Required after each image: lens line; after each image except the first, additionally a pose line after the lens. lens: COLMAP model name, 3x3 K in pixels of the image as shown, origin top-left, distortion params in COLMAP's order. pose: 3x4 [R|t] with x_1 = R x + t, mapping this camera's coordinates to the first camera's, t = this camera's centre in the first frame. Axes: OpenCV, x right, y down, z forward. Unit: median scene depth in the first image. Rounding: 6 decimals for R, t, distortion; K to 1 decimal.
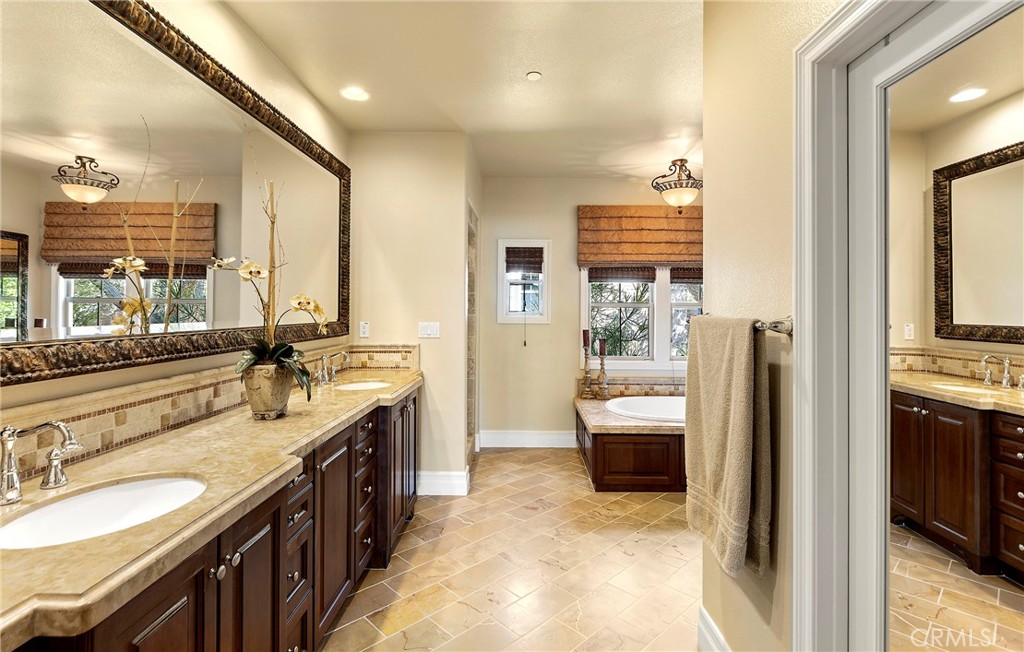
lens RADIAL K [[504.8, 0, 494.2], [0, 504.8, 307.7], [0, 0, 1]] dist [-0.002502, 0.000277]
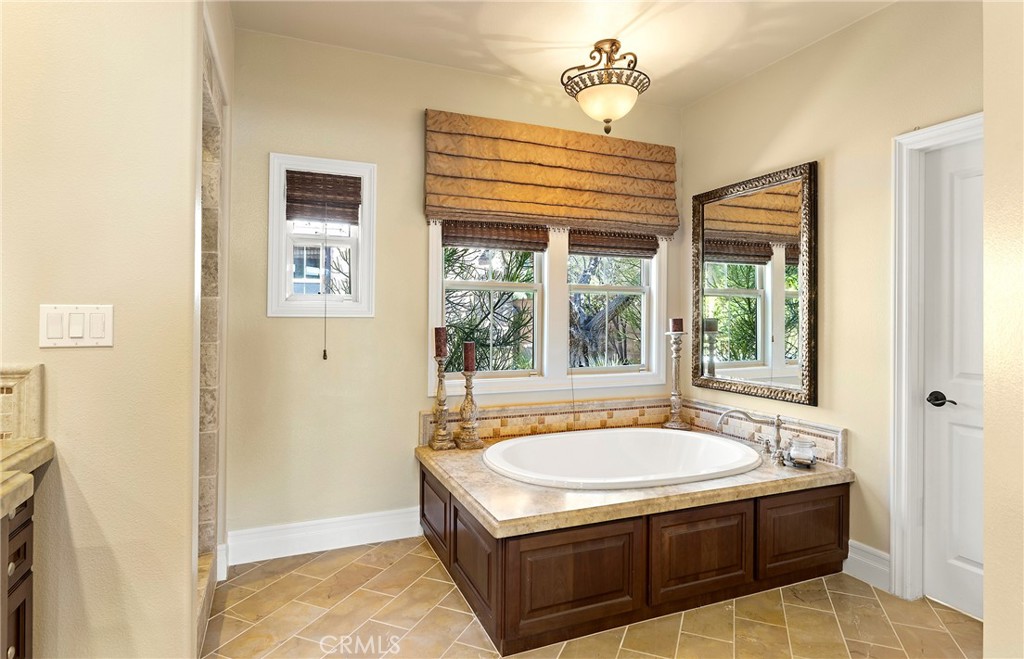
lens RADIAL K [[572.4, 0, 529.9], [0, 572.4, 310.7], [0, 0, 1]] dist [0.002420, 0.000283]
pose [[0.890831, 0.005538, 0.454300, -0.026561], [-0.005492, 0.999984, -0.001420, 0.031355], [-0.454301, -0.001230, 0.890847, 0.472136]]
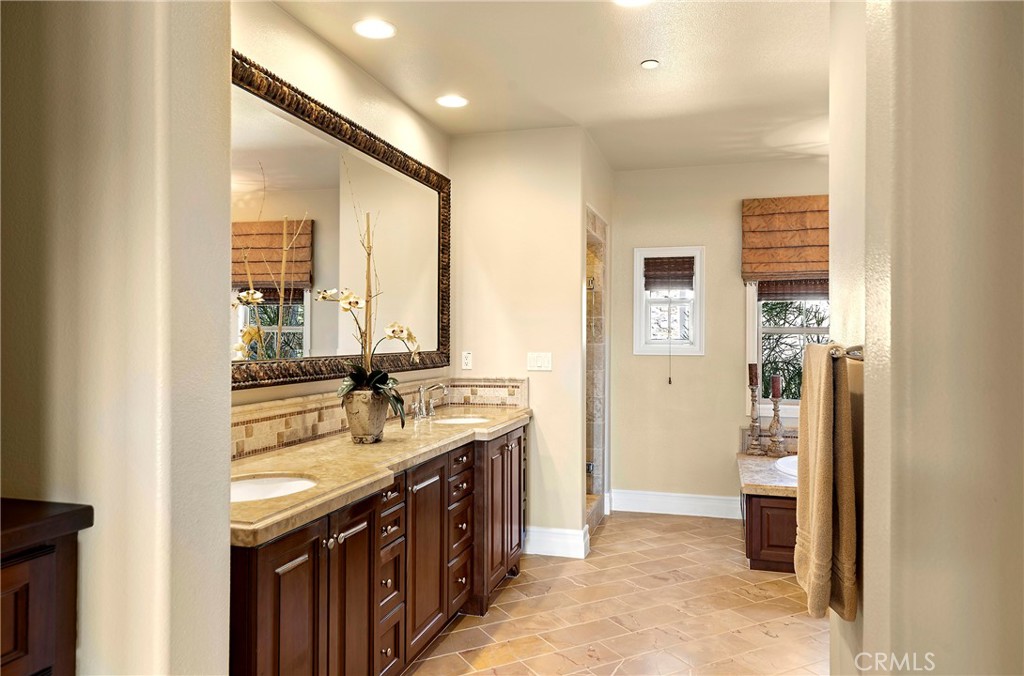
lens RADIAL K [[697.2, 0, 451.0], [0, 697.2, 337.9], [0, 0, 1]] dist [0.003183, -0.000134]
pose [[0.954758, -0.002274, -0.297374, 0.075902], [0.003337, 0.999990, 0.003066, 0.000098], [0.297364, -0.003920, 0.954756, -0.163772]]
